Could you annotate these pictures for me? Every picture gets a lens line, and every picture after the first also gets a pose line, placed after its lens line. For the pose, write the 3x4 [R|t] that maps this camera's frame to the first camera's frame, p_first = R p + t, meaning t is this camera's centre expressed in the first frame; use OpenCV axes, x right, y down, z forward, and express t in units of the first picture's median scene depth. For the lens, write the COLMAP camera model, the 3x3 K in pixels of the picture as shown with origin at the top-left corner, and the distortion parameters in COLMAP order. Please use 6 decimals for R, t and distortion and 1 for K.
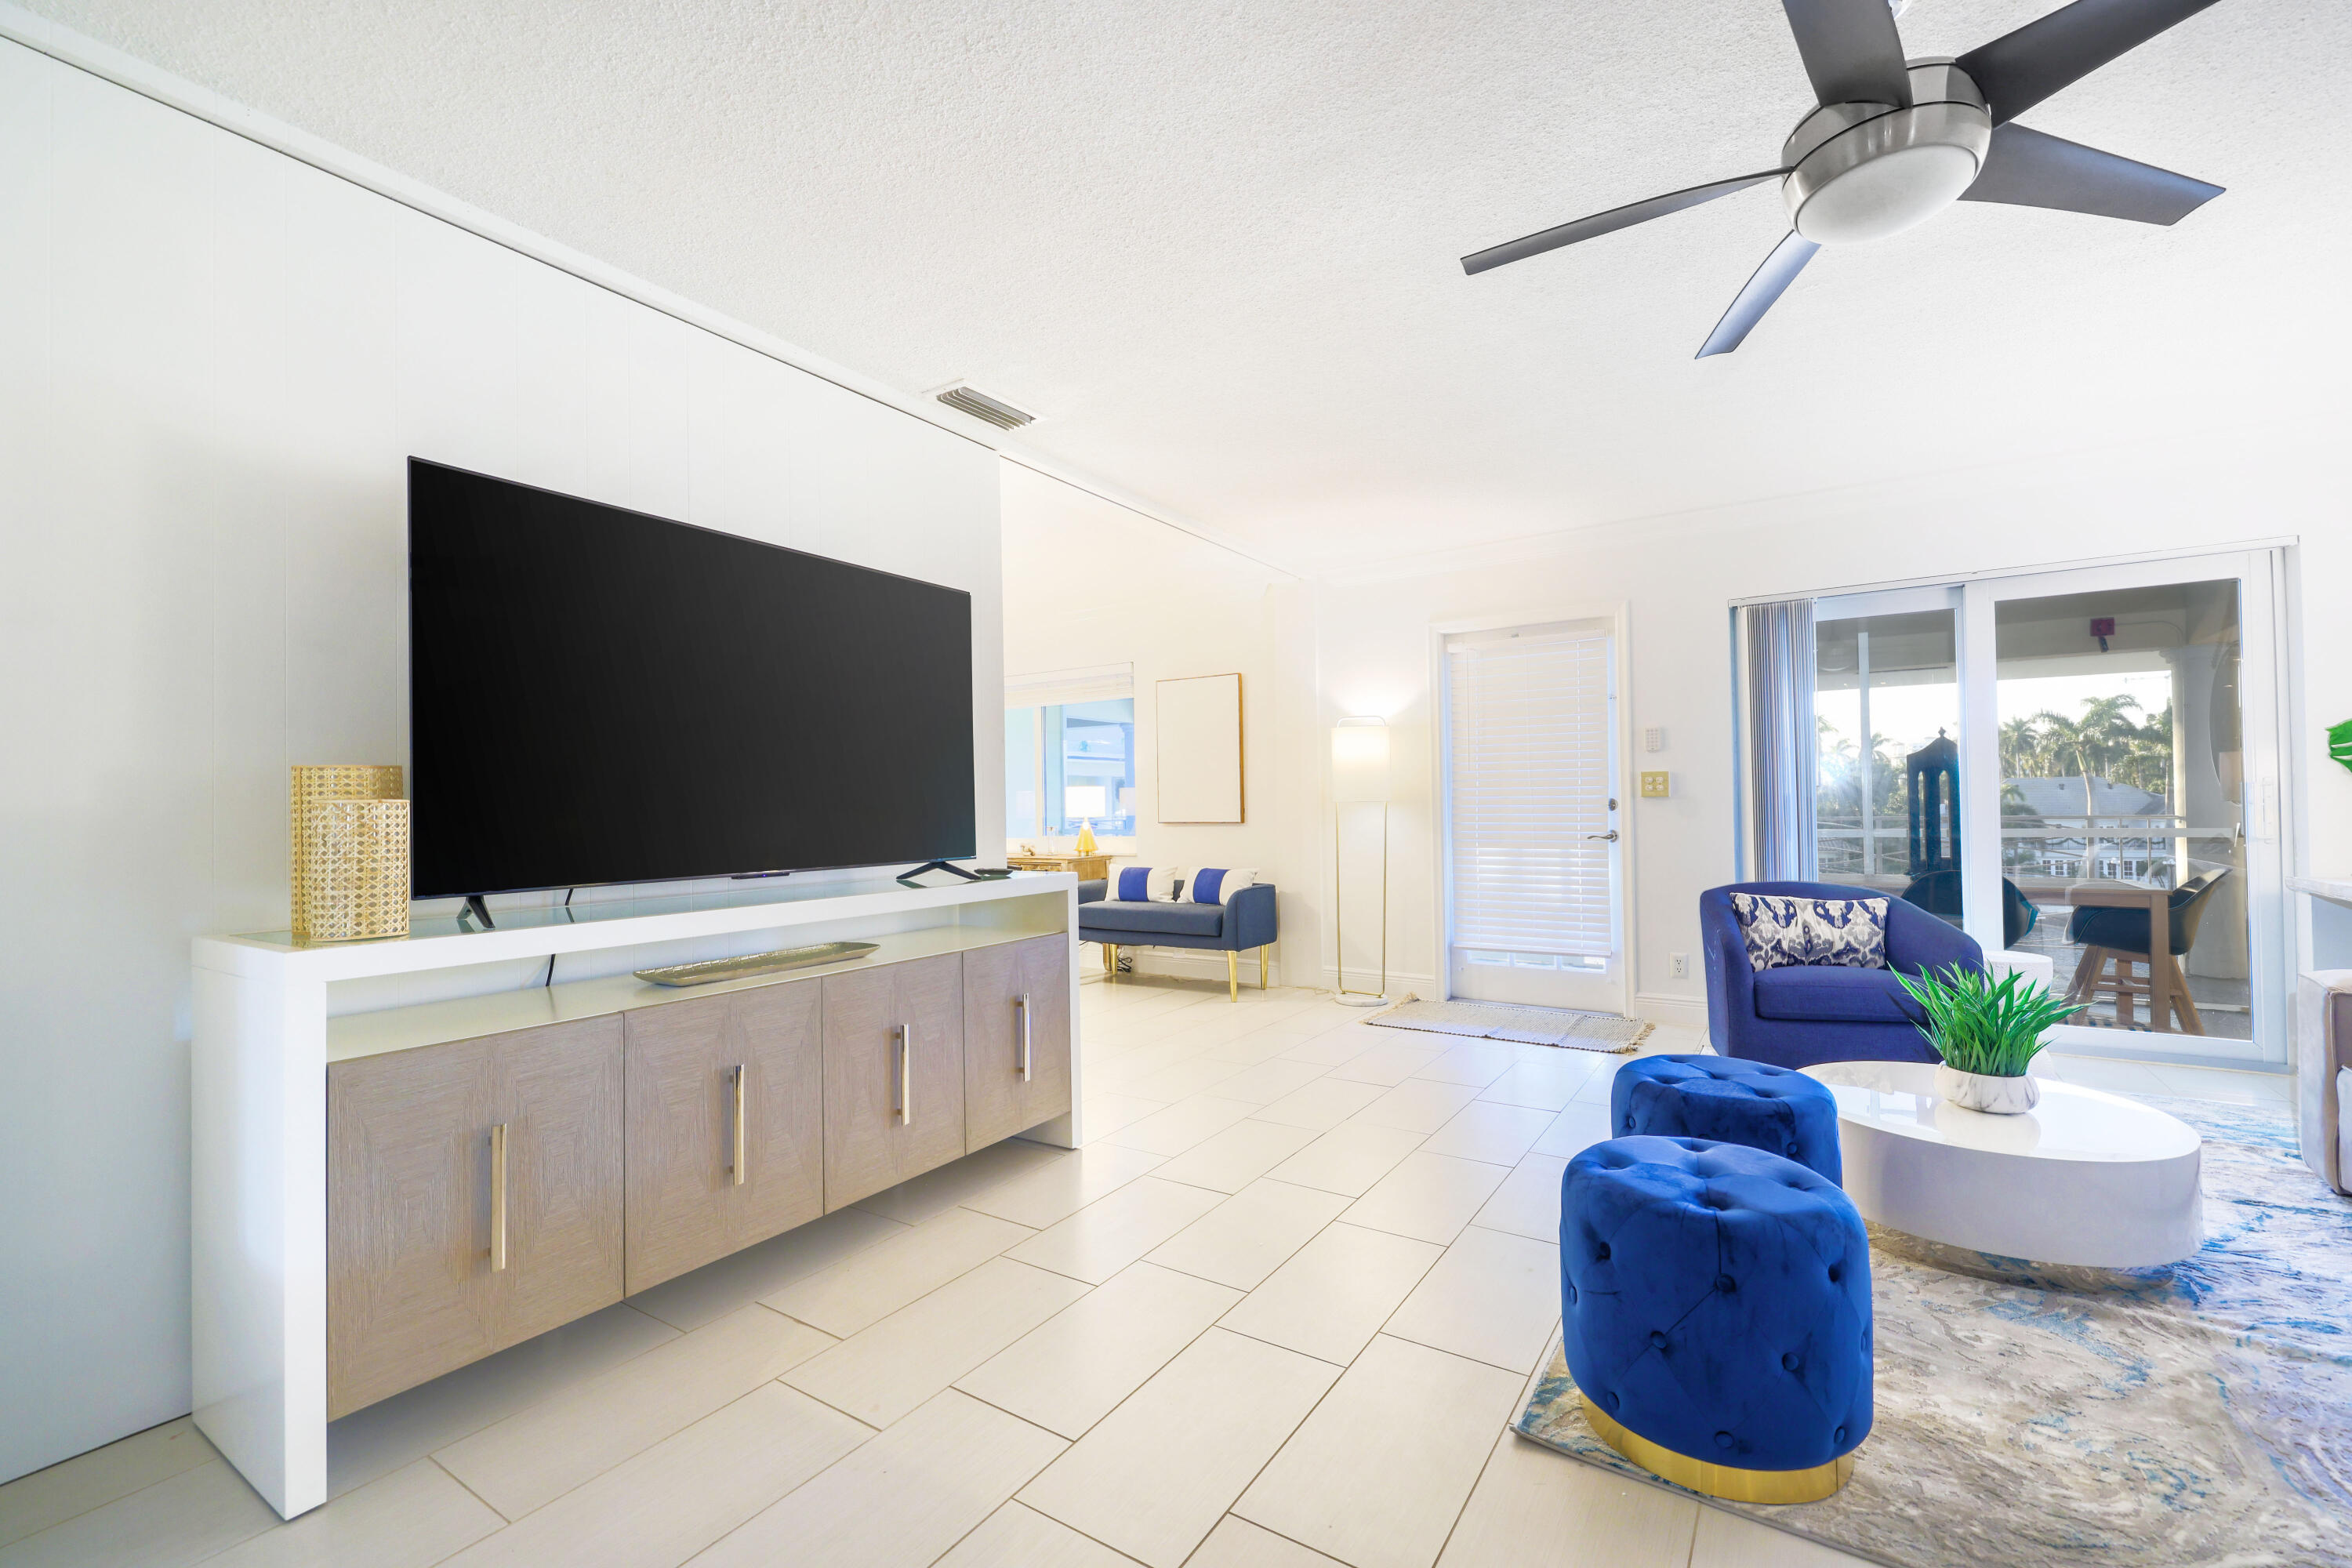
lens RADIAL K [[986.2, 0, 1218.3], [0, 986.2, 792.3], [0, 0, 1]] dist [0.002267, 0.000272]
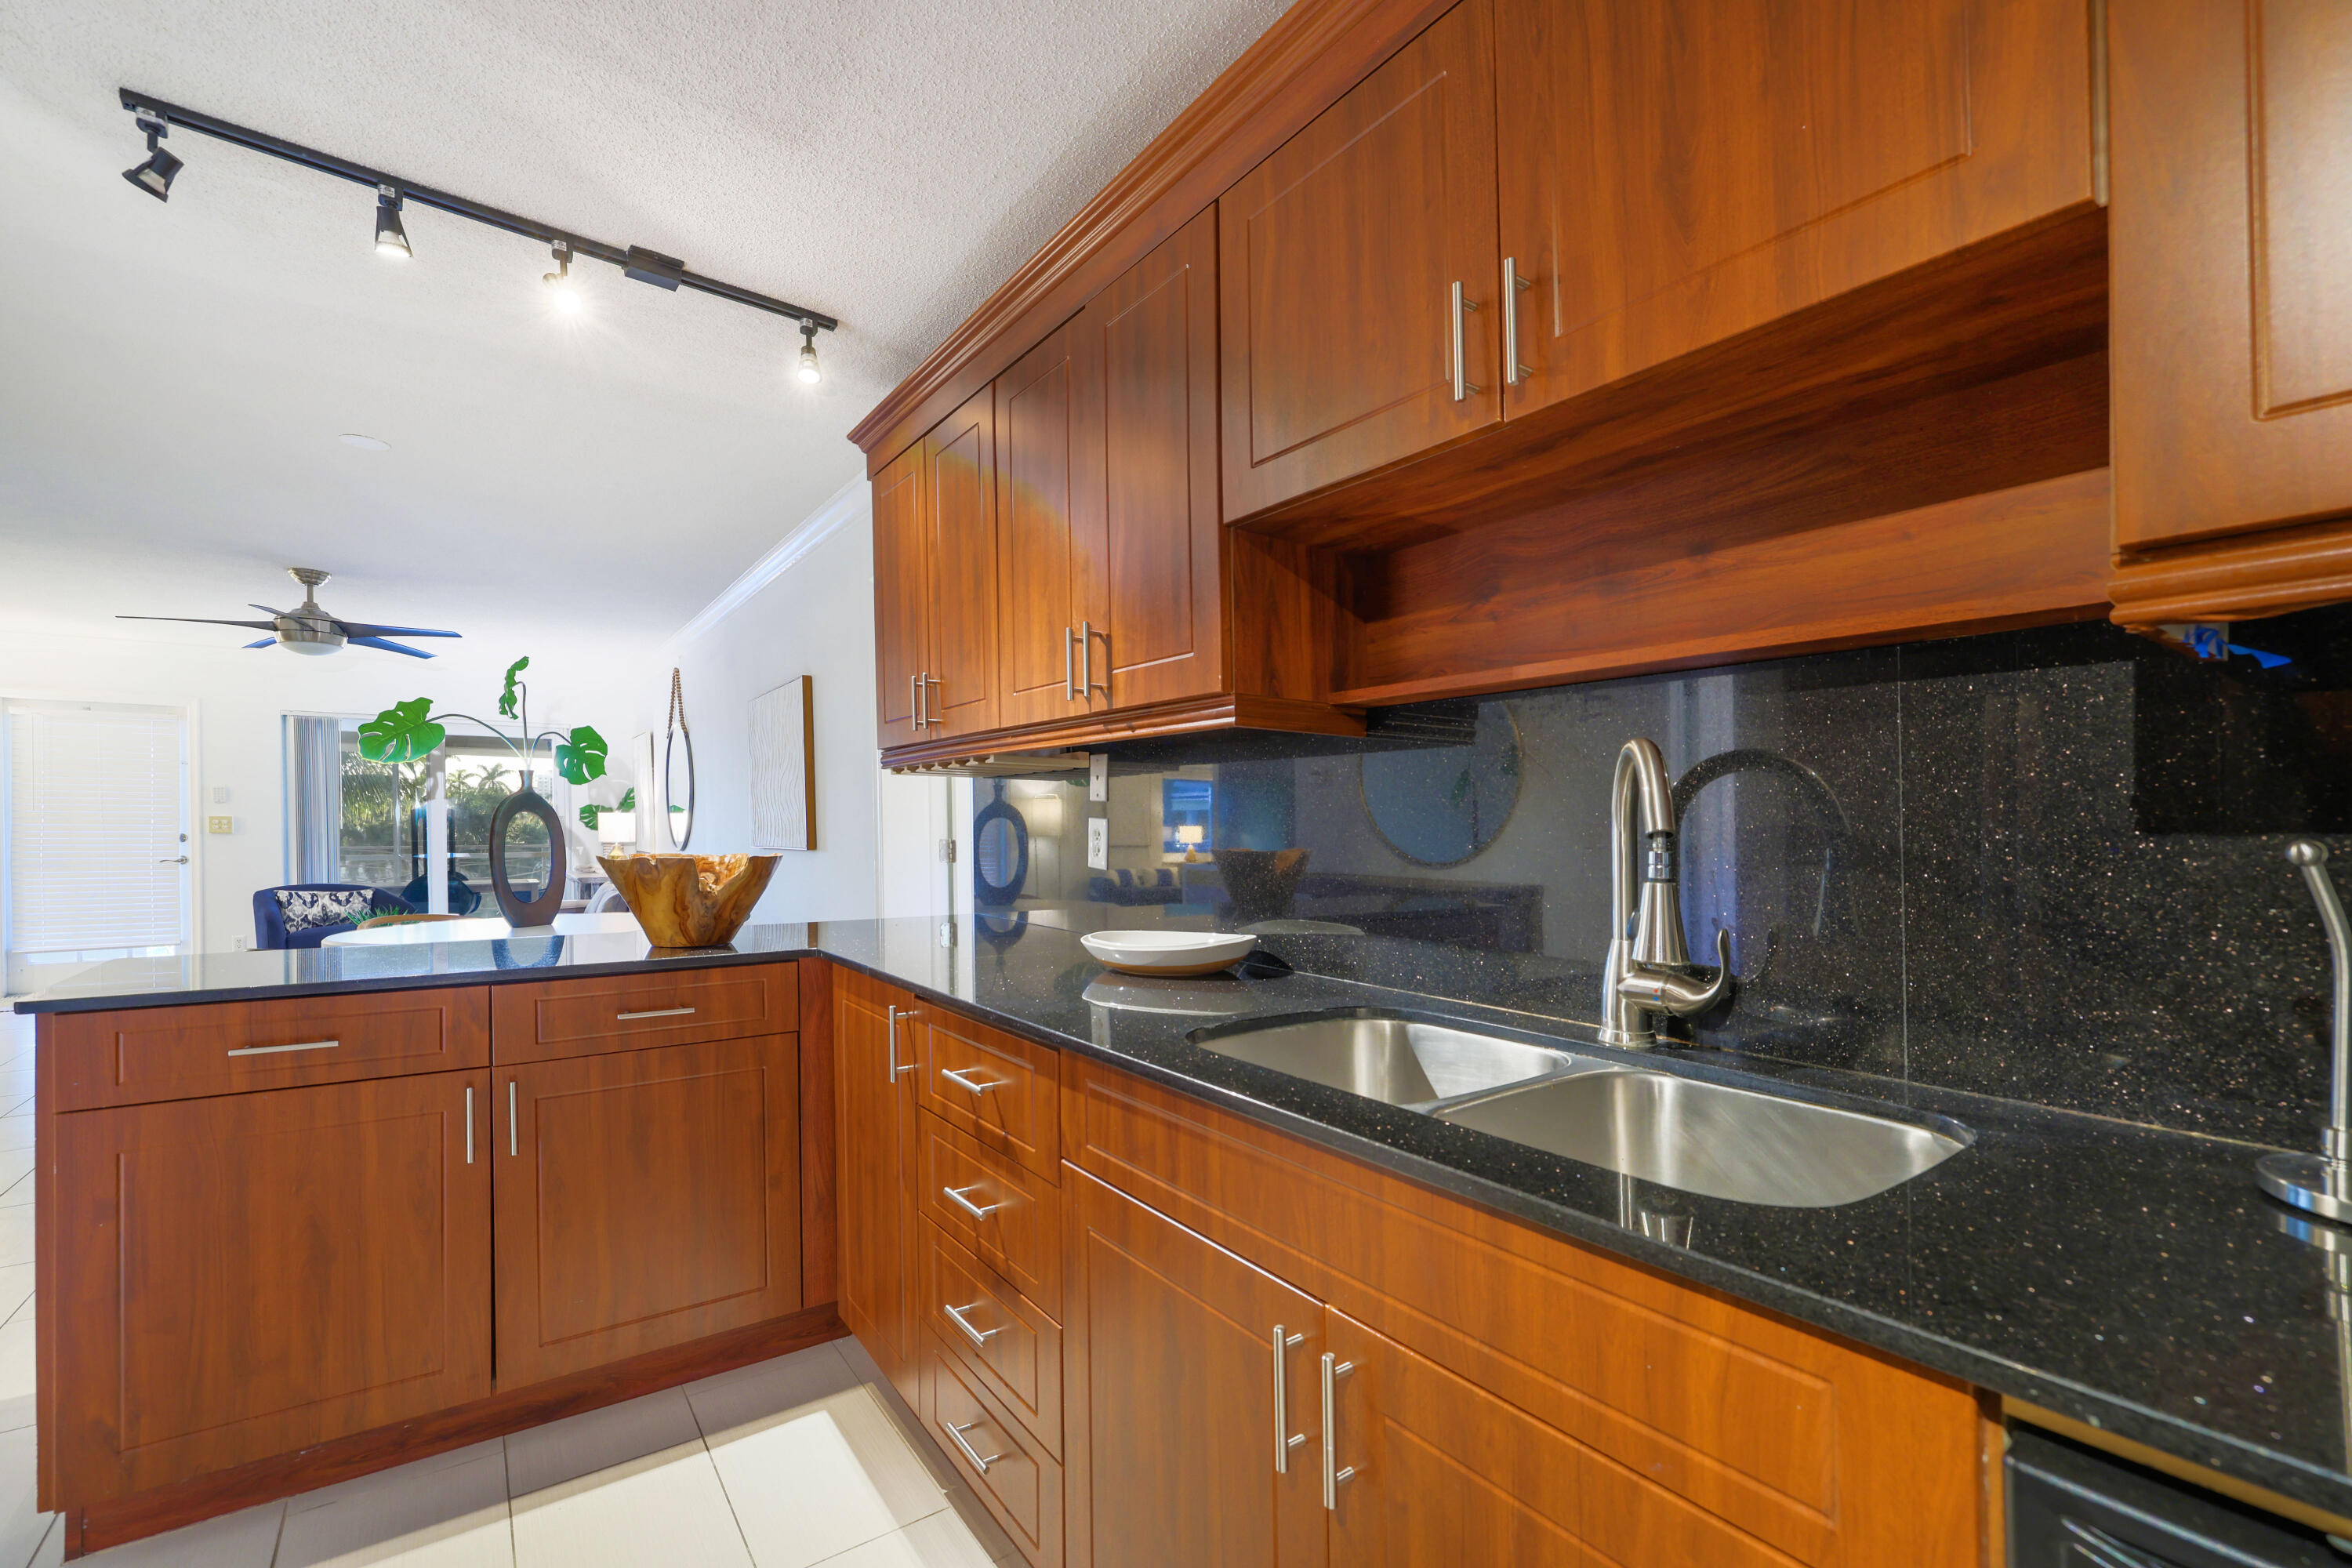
lens RADIAL K [[1007.3, 0, 1175.7], [0, 1007.3, 843.6], [0, 0, 1]] dist [0.000898, 0.000298]
pose [[0.388755, -0.000841, 0.921341, -0.499635], [-0.021020, 0.999731, 0.009782, -0.031110], [-0.921101, -0.023170, 0.388633, -1.150630]]
